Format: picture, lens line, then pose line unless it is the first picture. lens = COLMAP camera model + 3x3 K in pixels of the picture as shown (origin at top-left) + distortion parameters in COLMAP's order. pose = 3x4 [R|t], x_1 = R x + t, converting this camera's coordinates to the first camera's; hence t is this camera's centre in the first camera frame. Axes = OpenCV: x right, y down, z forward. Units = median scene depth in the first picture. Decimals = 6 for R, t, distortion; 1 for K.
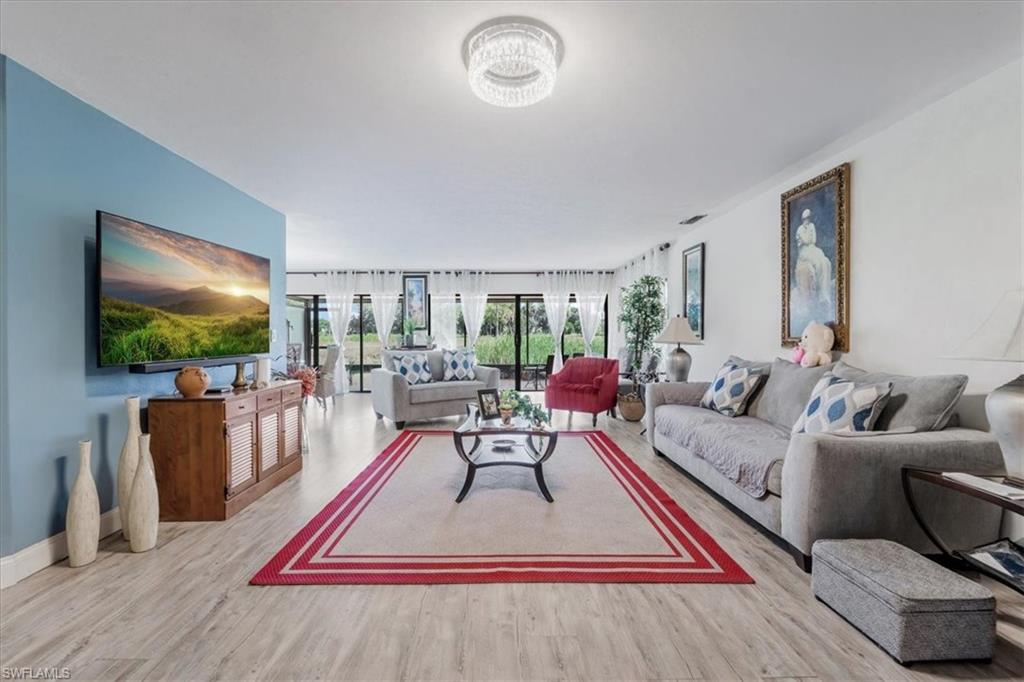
lens RADIAL K [[431.9, 0, 502.8], [0, 431.9, 346.4], [0, 0, 1]] dist [0.003899, -0.000318]
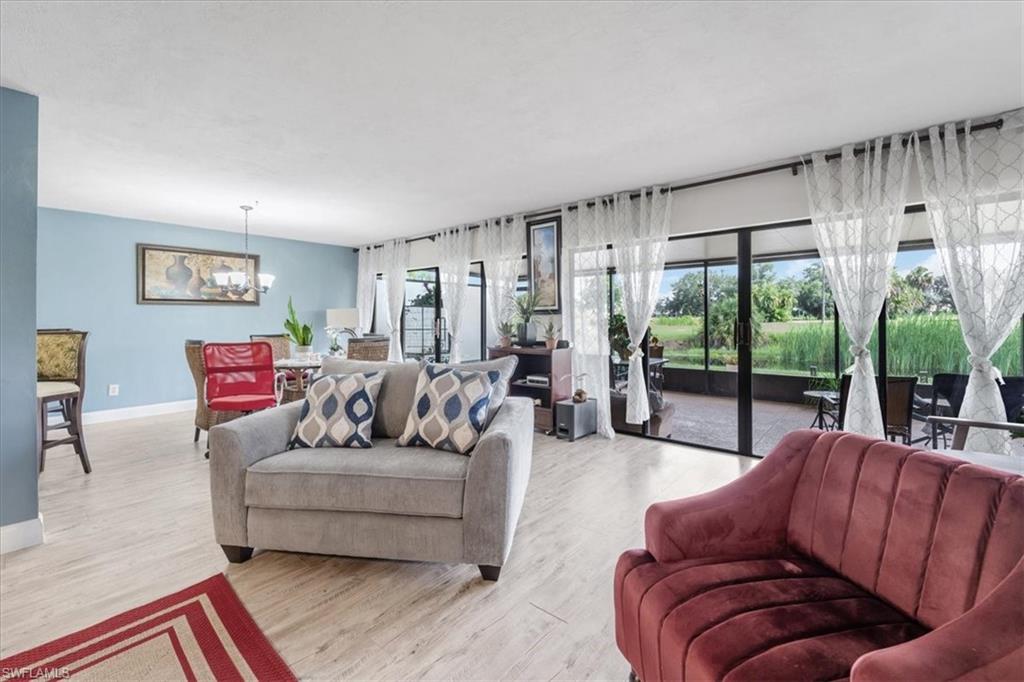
lens RADIAL K [[431.9, 0, 513.0], [0, 431.9, 319.1], [0, 0, 1]] dist [0.003899, -0.000318]
pose [[0.758954, 0.000619, -0.651144, 0.153471], [-0.014193, 0.999778, -0.015592, -0.023191], [0.650990, 0.021076, 0.758794, 0.577714]]
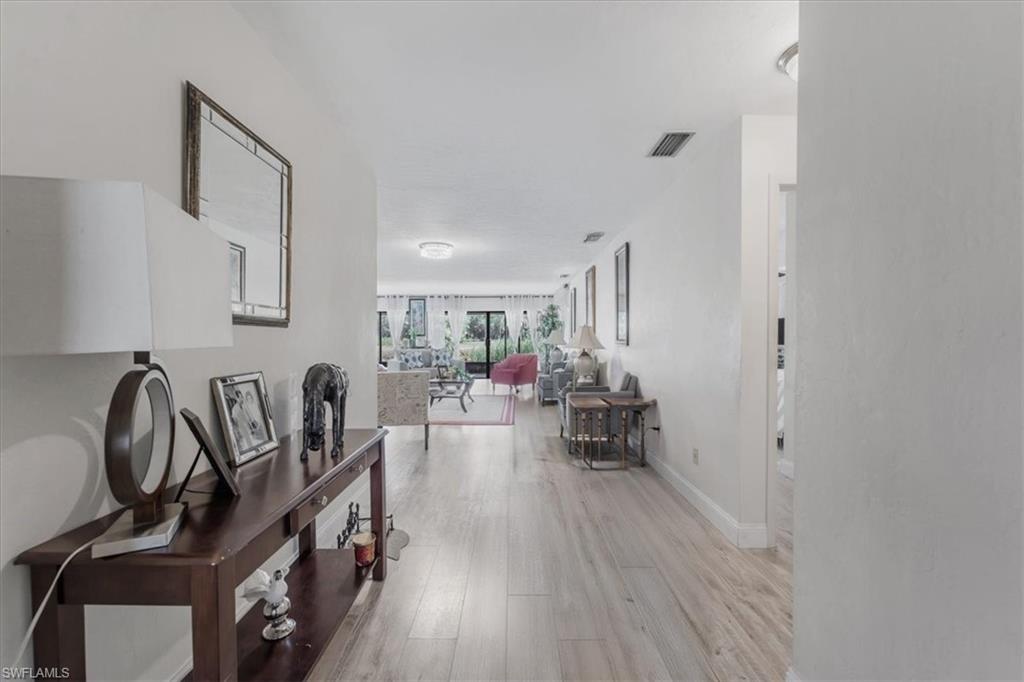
lens RADIAL K [[449.0, 0, 506.1], [0, 449.0, 342.4], [0, 0, 1]] dist [0.000247, 0.000001]
pose [[0.999538, 0.001662, -0.030360, 0.153764], [-0.002226, 0.999825, -0.018550, 0.011949], [0.030324, 0.018609, 0.999367, -0.540211]]
